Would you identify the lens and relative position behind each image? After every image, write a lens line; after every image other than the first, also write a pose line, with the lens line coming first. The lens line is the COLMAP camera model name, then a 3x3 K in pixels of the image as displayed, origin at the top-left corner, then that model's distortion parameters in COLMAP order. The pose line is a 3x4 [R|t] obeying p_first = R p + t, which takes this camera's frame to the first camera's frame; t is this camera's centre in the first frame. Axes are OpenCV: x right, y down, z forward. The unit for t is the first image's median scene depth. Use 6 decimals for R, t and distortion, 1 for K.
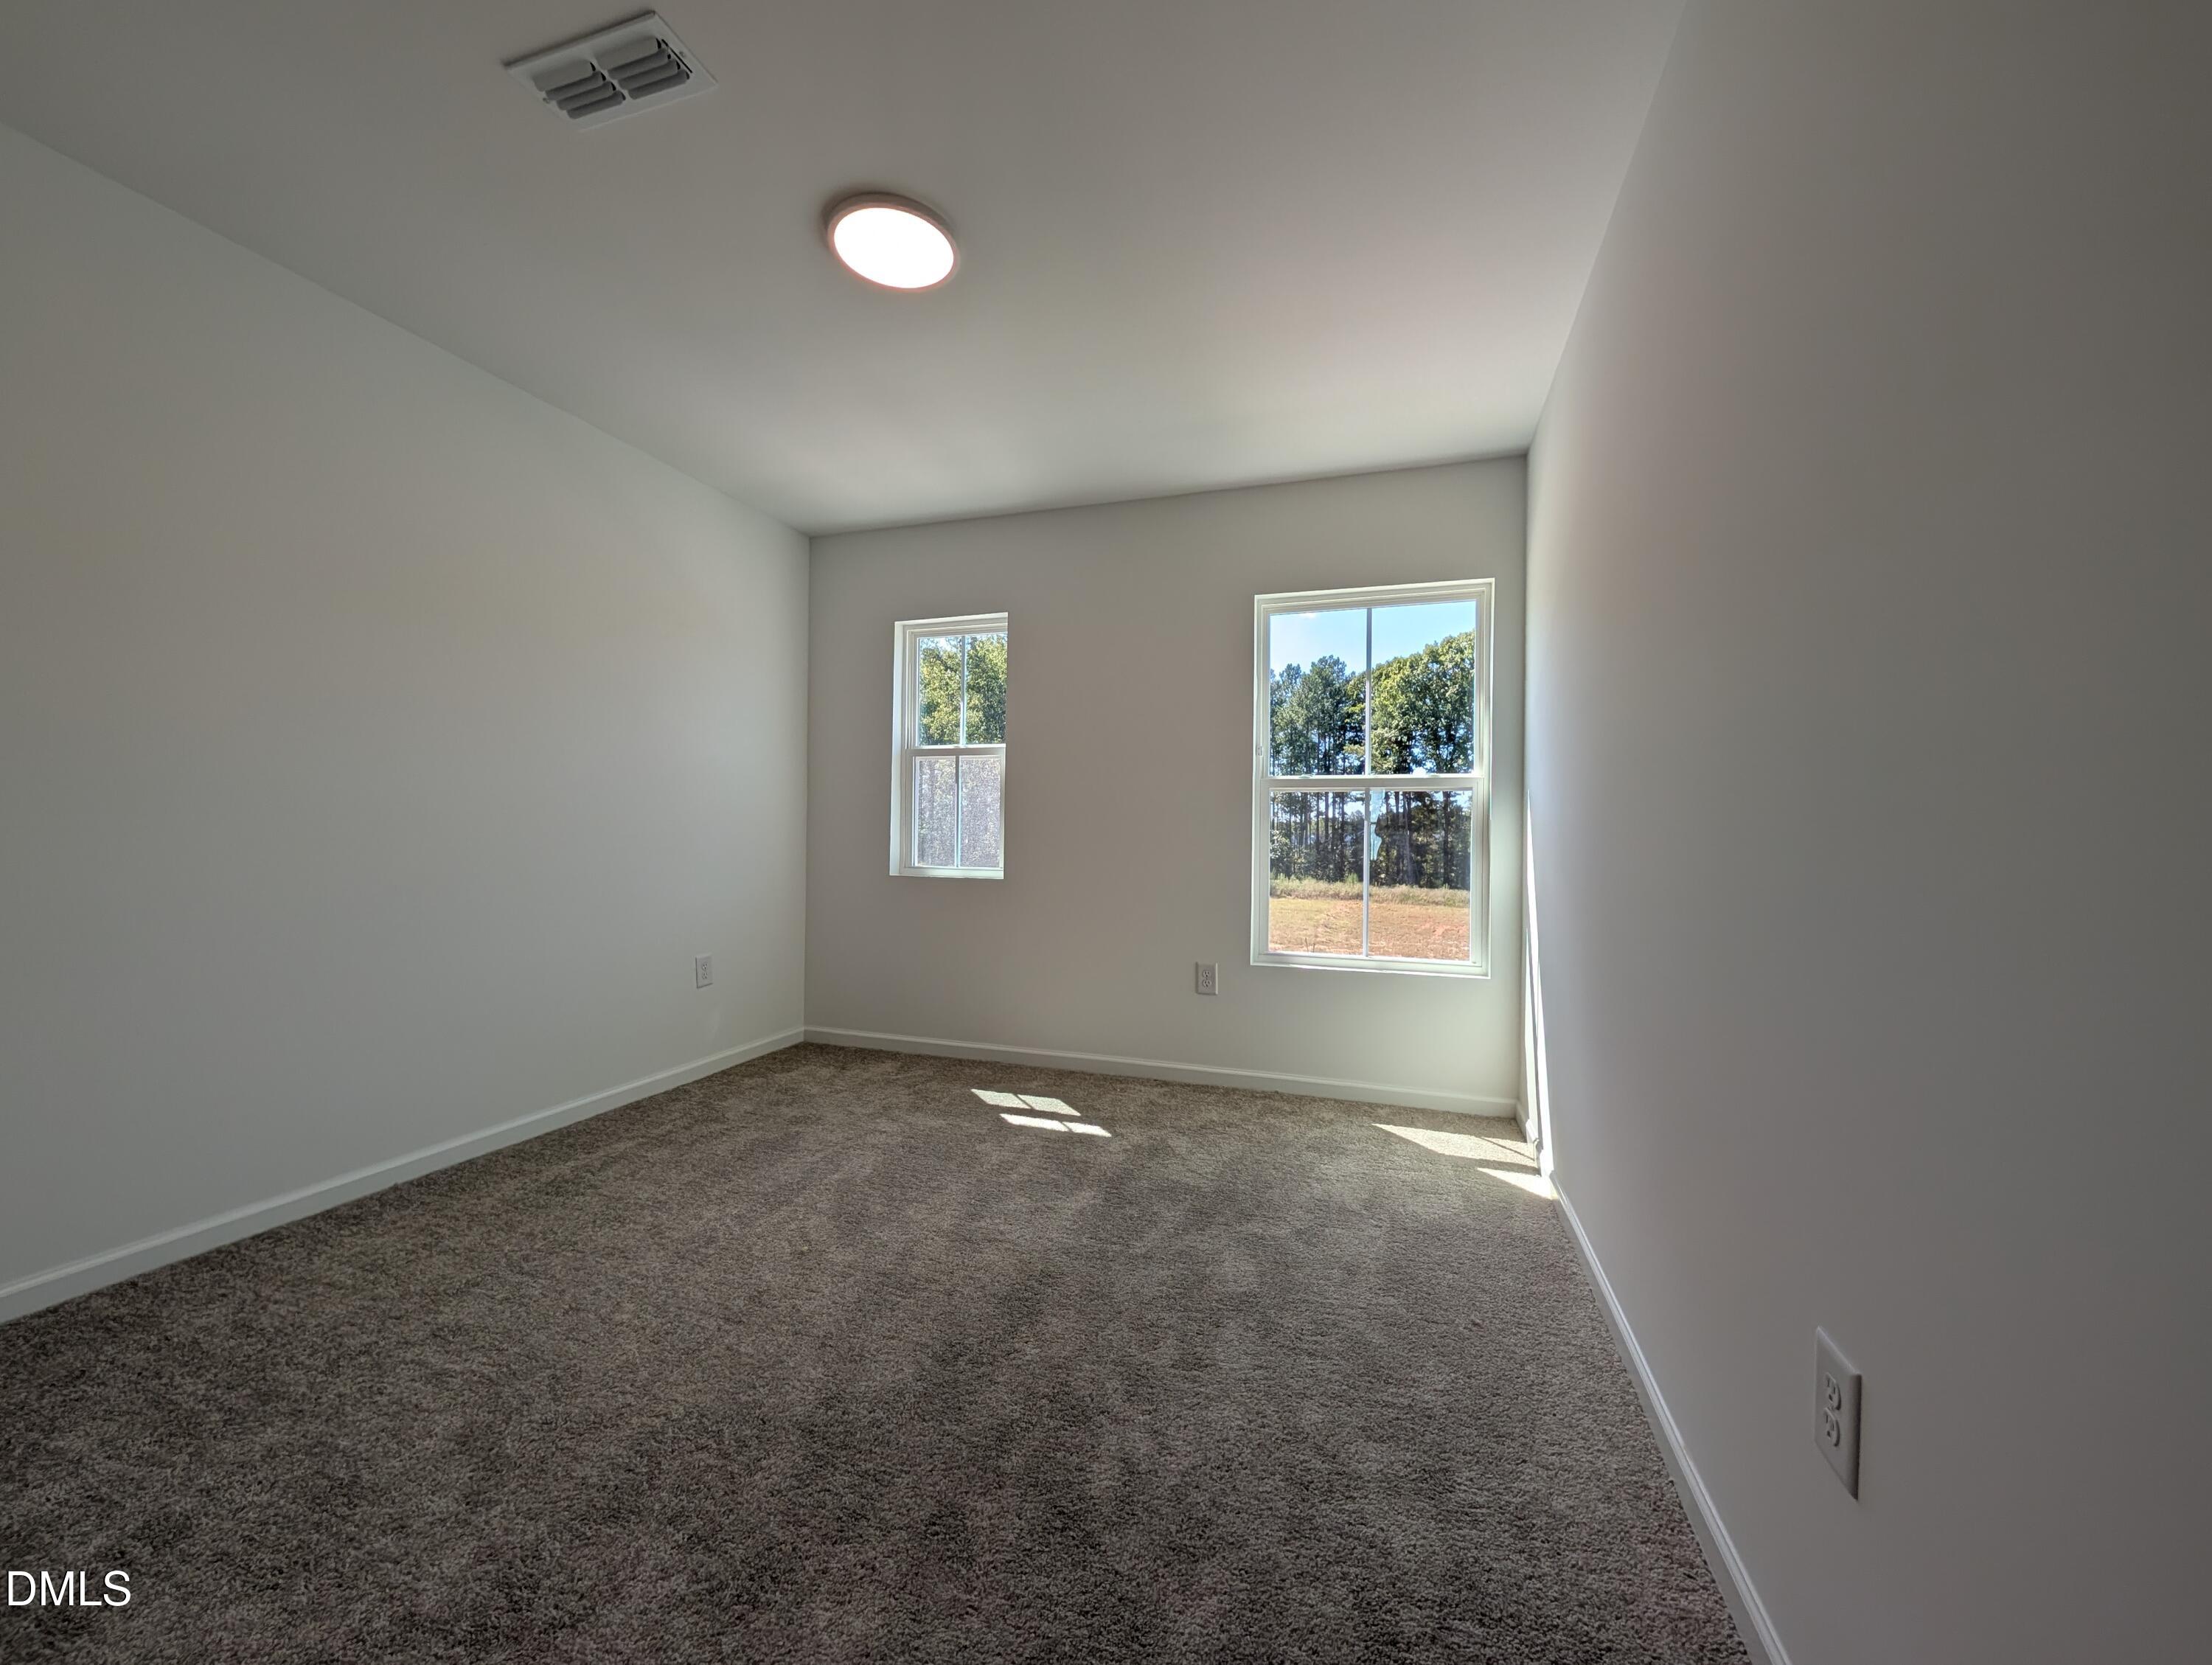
lens RADIAL K [[836.9, 0, 1123.0], [0, 836.9, 838.4], [0, 0, 1]] dist [-0.014483, -0.000496]
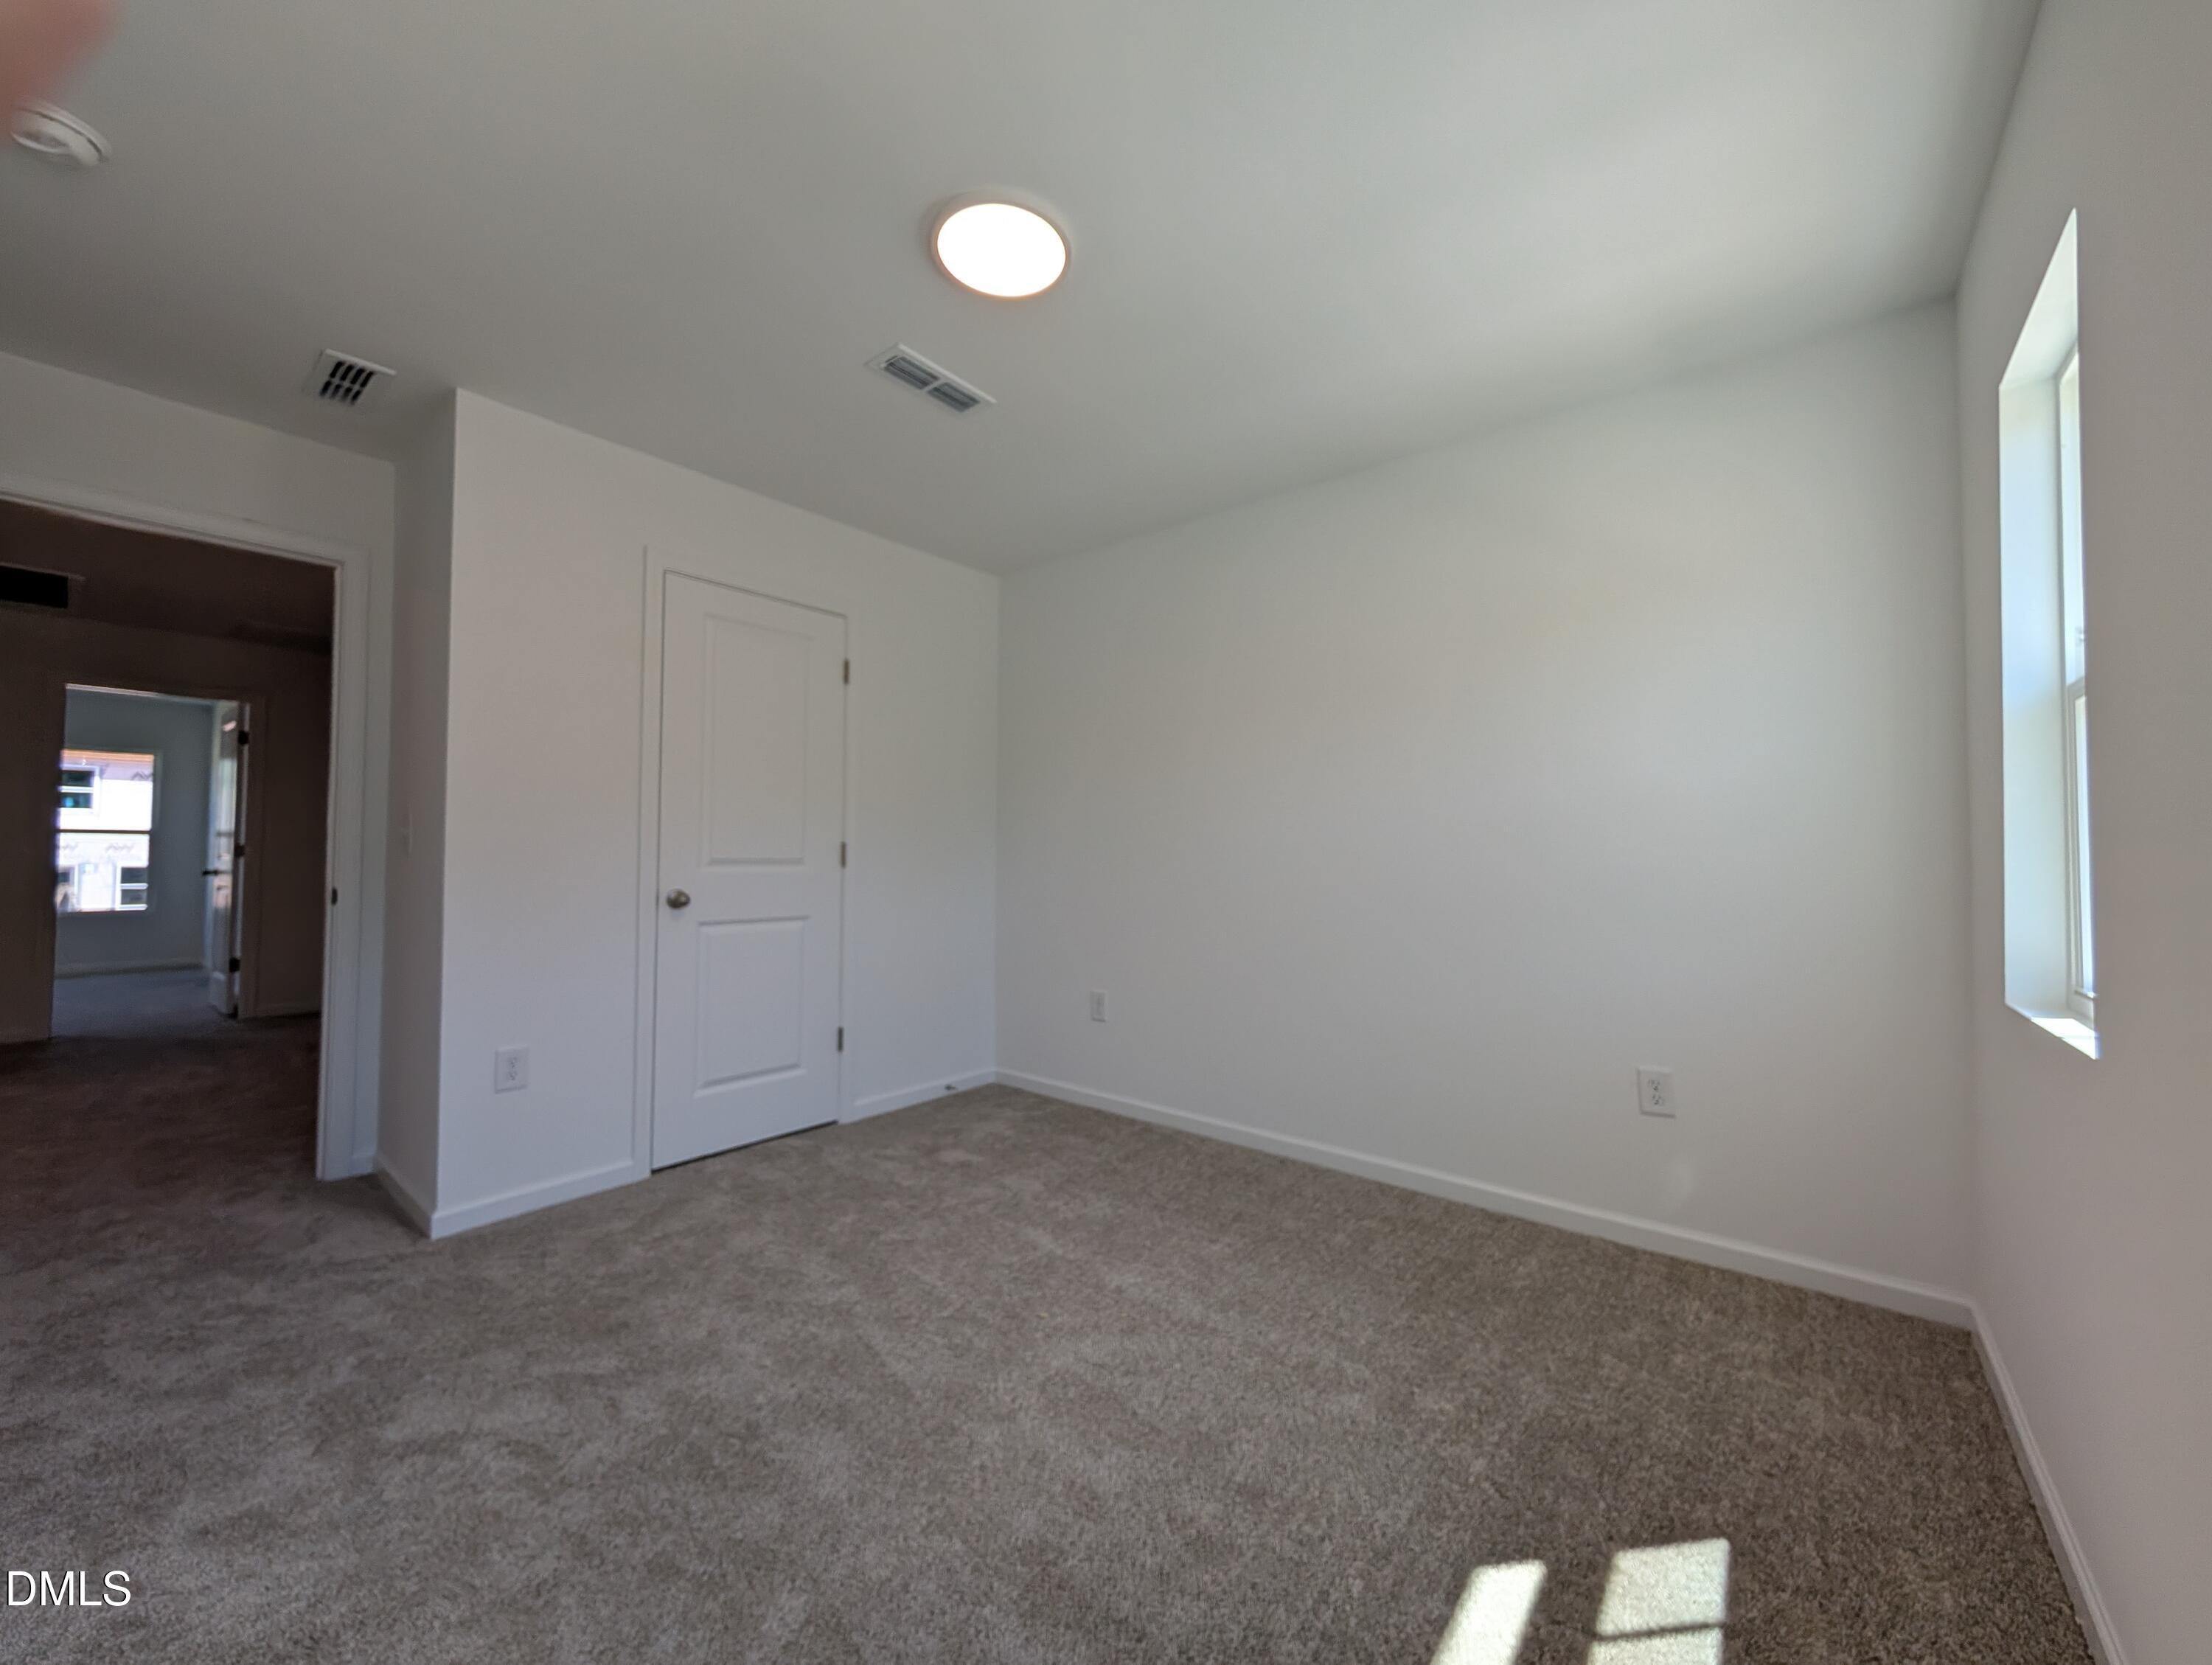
lens RADIAL K [[836.9, 0, 1092.1], [0, 836.9, 835.3], [0, 0, 1]] dist [-0.014483, -0.000496]
pose [[-0.370080, -0.027059, -0.928606, 0.298929], [-0.015625, 0.999616, -0.022901, -0.028182], [0.928868, 0.006035, -0.370361, 0.822423]]
